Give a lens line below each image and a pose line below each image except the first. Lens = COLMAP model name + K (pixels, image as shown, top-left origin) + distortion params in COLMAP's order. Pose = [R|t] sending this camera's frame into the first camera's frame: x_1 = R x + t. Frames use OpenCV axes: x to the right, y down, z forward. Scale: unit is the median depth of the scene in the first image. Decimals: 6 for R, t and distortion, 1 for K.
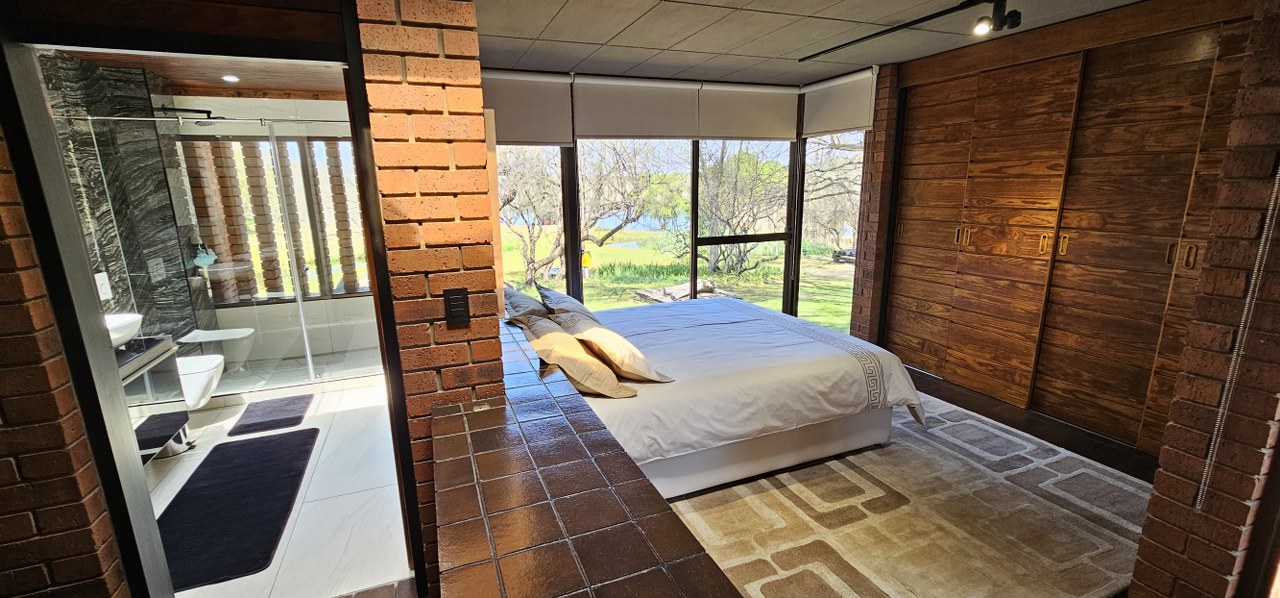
lens RADIAL K [[518.0, 0, 627.6], [0, 518.0, 305.3], [0, 0, 1]] dist [-0.008036, 0.004214]
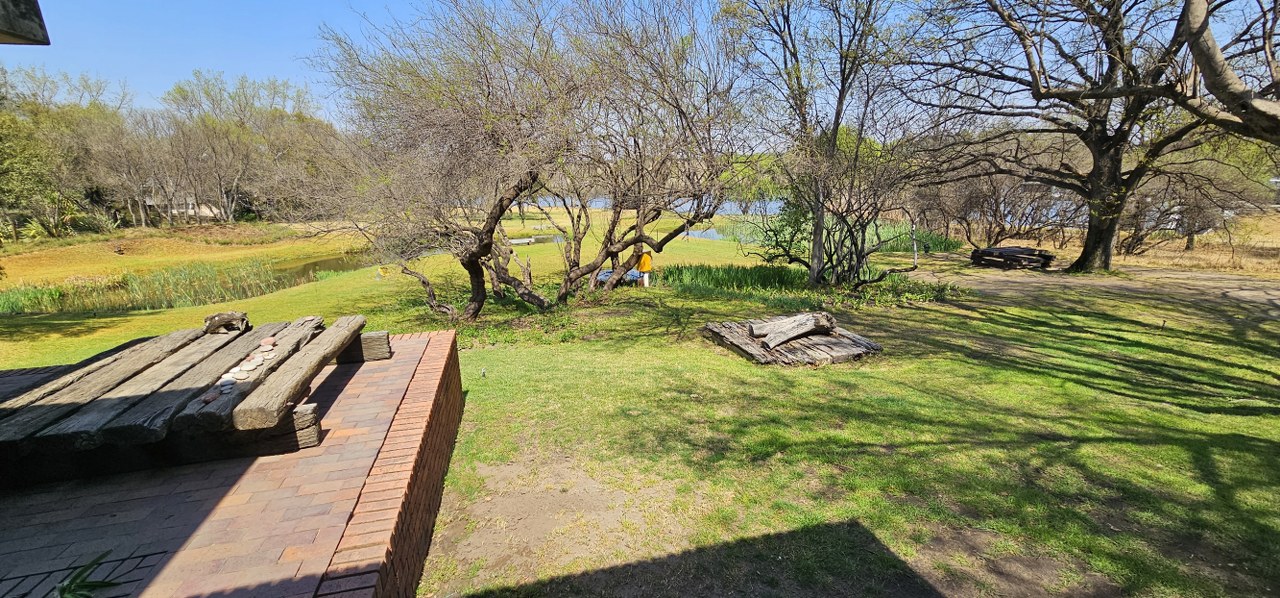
lens RADIAL K [[518.0, 0, 636.1], [0, 518.0, 304.8], [0, 0, 1]] dist [-0.008036, 0.004214]
pose [[0.991215, 0.025131, -0.129850, 0.053017], [-0.020916, 0.999212, 0.033720, -0.315249], [0.130596, -0.030708, 0.990960, 1.425991]]
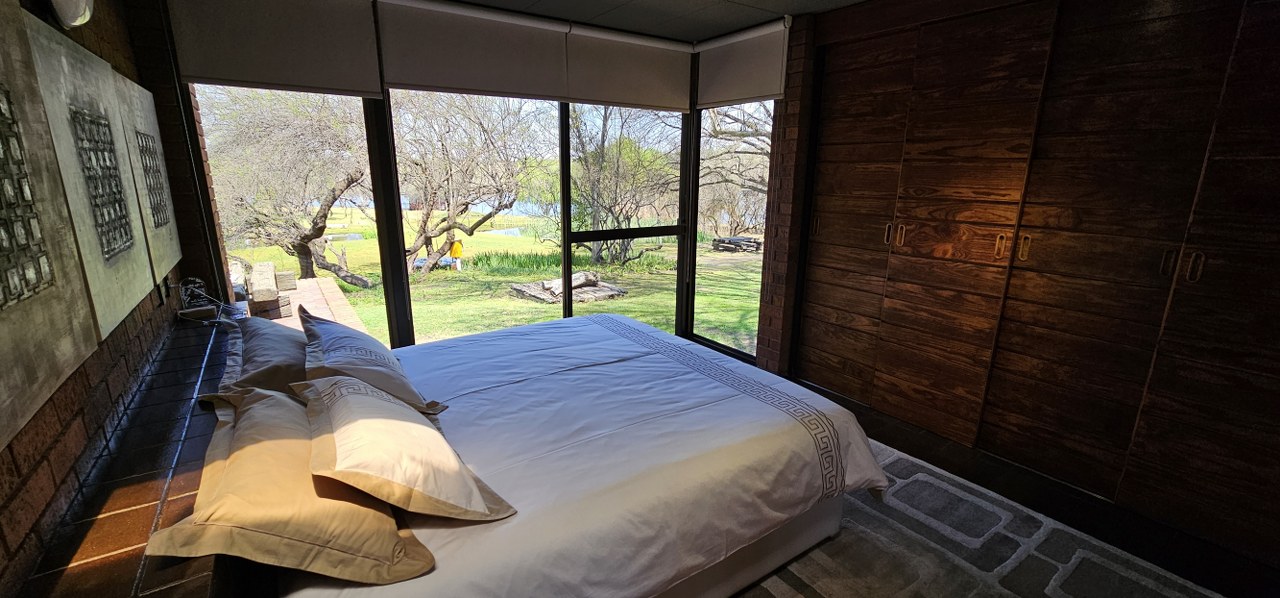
lens RADIAL K [[518.0, 0, 627.3], [0, 518.0, 307.6], [0, 0, 1]] dist [-0.008036, 0.004214]
pose [[0.975684, -0.029345, 0.217208, 0.067557], [0.022821, 0.999212, 0.032485, -0.060361], [-0.217990, -0.026739, 0.975585, 0.330221]]
